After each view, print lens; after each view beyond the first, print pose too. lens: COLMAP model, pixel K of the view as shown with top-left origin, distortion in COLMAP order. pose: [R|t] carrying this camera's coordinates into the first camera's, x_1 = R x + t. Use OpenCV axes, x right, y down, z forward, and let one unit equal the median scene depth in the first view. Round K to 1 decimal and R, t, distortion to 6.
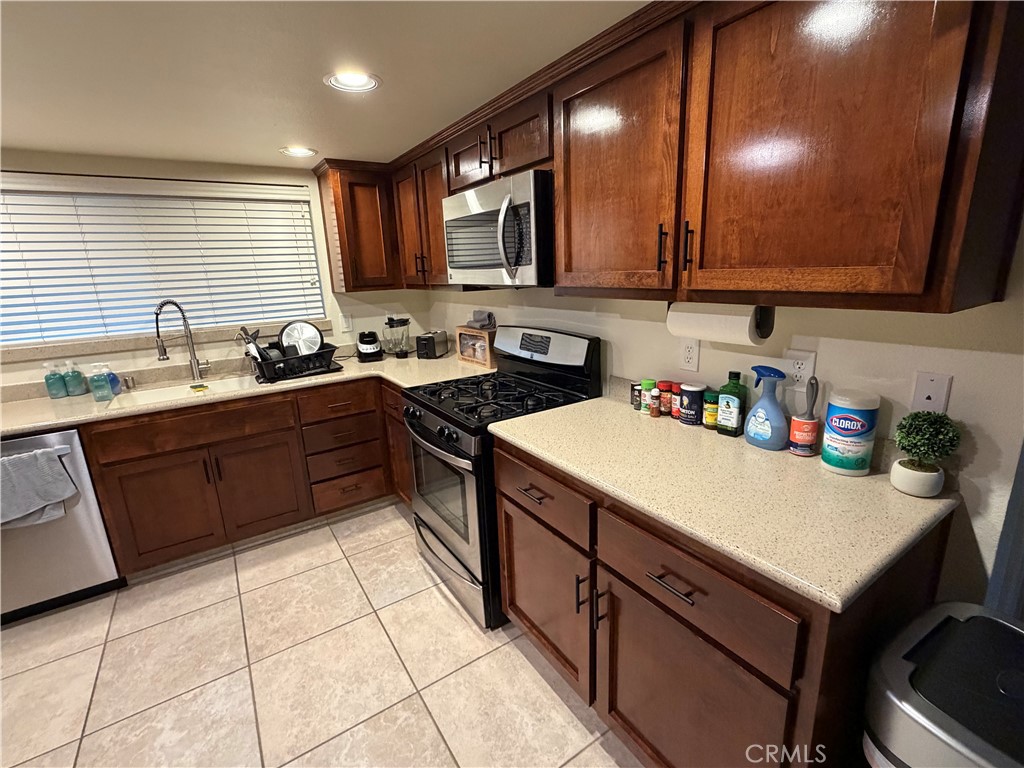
lens RADIAL K [[465.0, 0, 513.1], [0, 465.0, 386.0], [0, 0, 1]] dist [-0.000436, -0.000224]
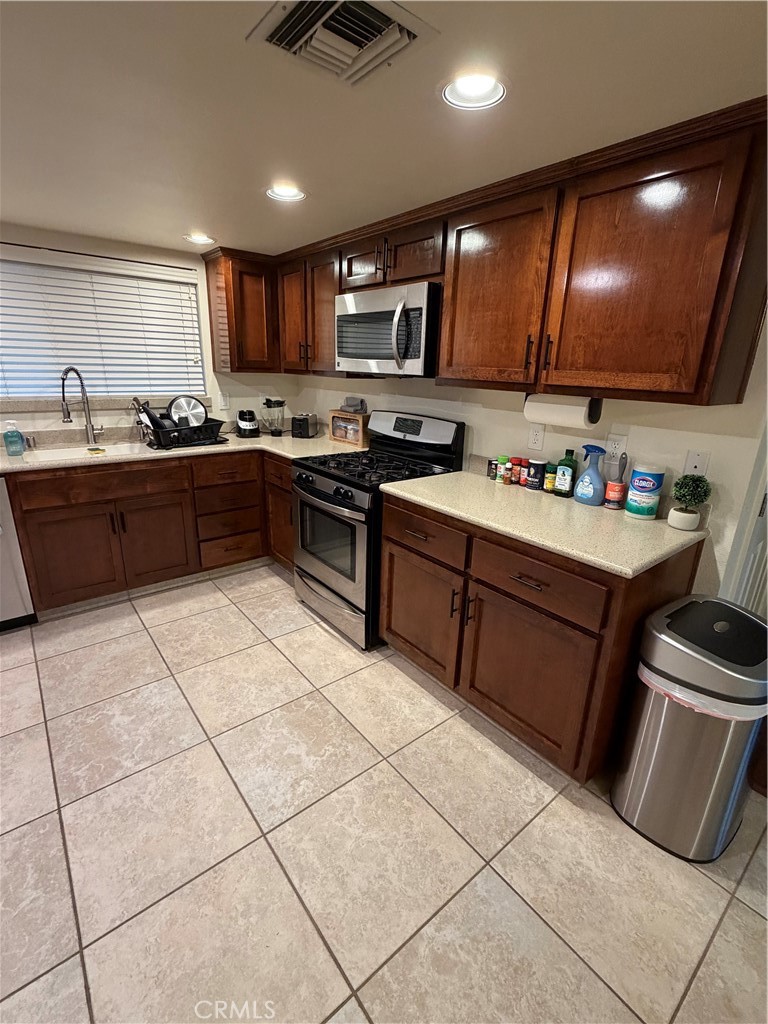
lens RADIAL K [[465.0, 0, 385.6], [0, 465.0, 513.3], [0, 0, 1]] dist [-0.000436, -0.000224]
pose [[0.993038, 0.038666, 0.111271, -0.146782], [-0.045225, 0.997347, 0.057037, 0.073874], [-0.108771, -0.061672, 0.992152, -0.218060]]
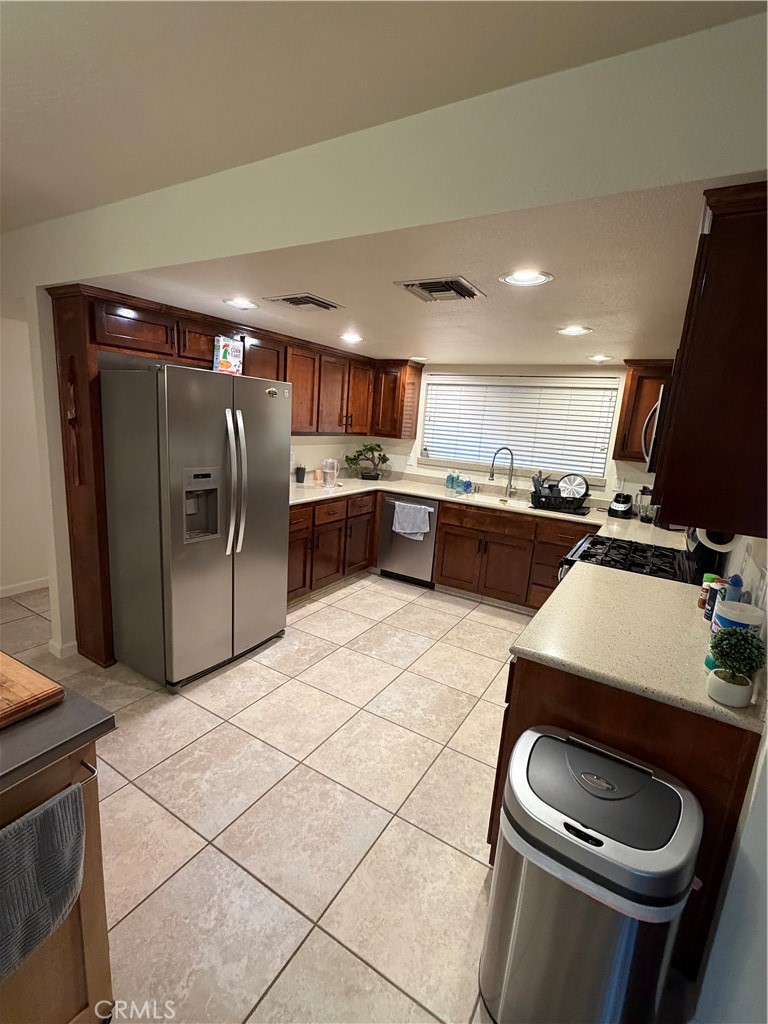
lens RADIAL K [[465.0, 0, 382.5], [0, 465.0, 514.6], [0, 0, 1]] dist [-0.000436, -0.000224]
pose [[0.421403, 0.256698, -0.869785, 0.736140], [-0.307947, 0.942618, 0.128996, -0.040615], [0.852988, 0.213488, 0.476271, -0.161648]]
